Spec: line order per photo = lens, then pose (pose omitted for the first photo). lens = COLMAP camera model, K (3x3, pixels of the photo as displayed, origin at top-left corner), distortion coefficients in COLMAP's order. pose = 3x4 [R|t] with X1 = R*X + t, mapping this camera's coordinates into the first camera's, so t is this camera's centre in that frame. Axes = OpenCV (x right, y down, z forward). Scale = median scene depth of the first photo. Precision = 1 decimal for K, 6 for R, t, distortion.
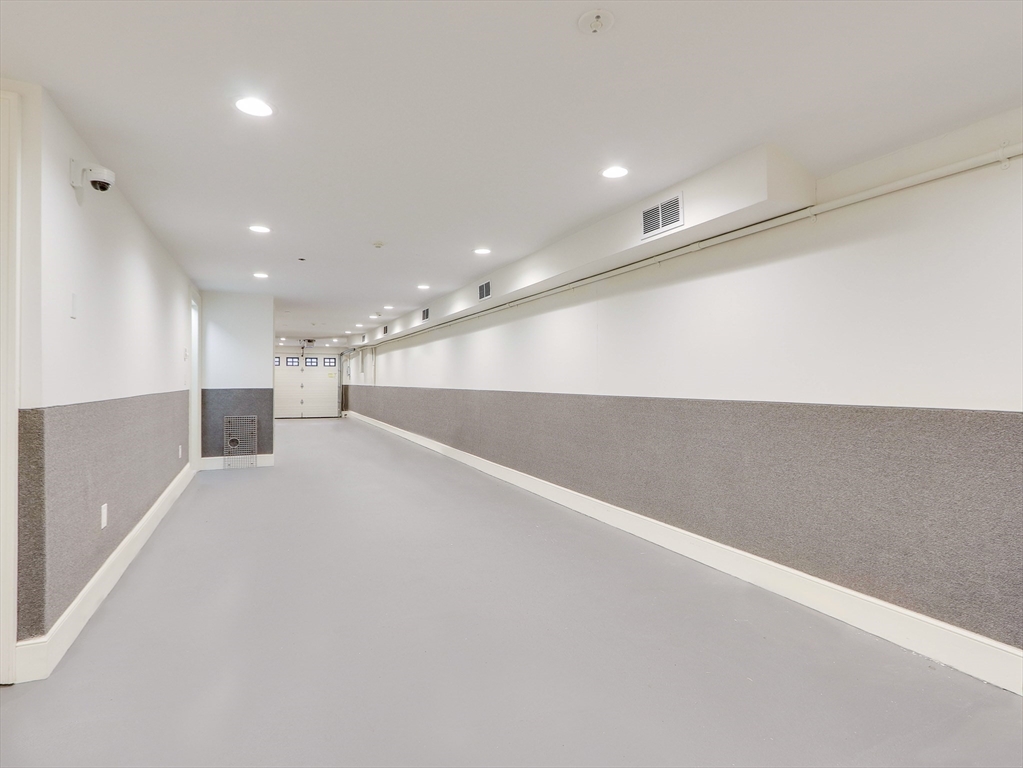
lens RADIAL K [[527.2, 0, 507.3], [0, 527.2, 382.7], [0, 0, 1]] dist [0.000163, 0.000326]
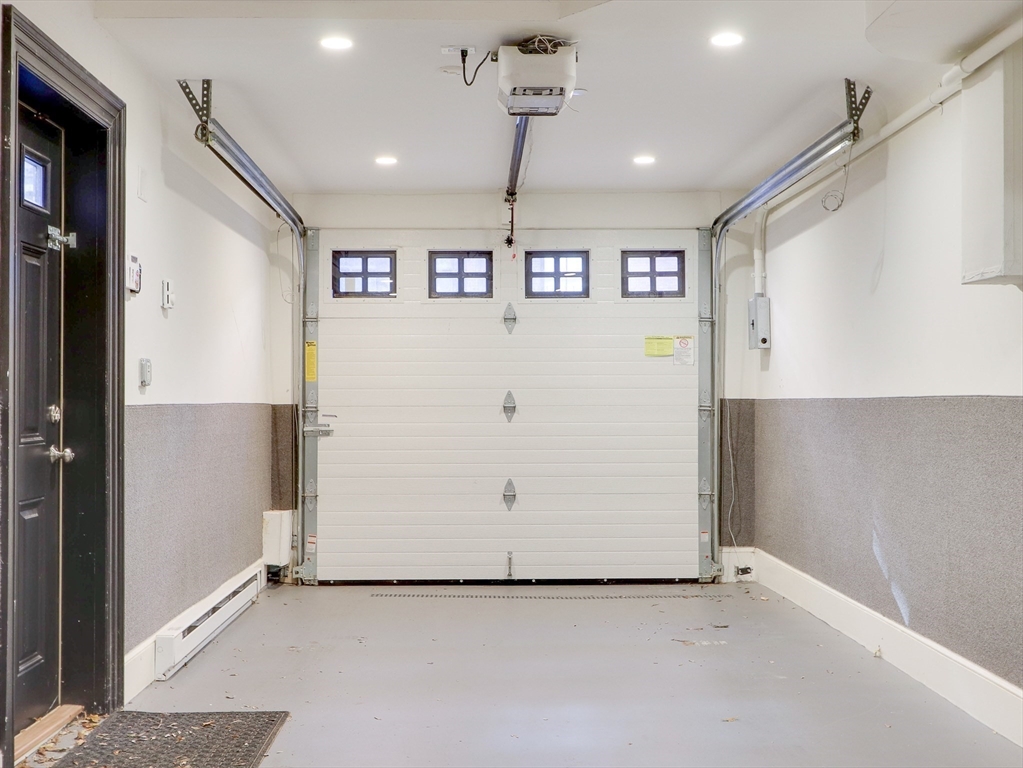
lens RADIAL K [[1019.4, 0, 510.5], [0, 1019.4, 384.5], [0, 0, 1]] dist [0.005880, 0.000000]
pose [[0.903964, -0.010411, -0.427481, -0.232308], [0.007616, 0.999937, -0.008246, 0.001300], [0.427540, 0.004199, 0.903987, 0.663866]]
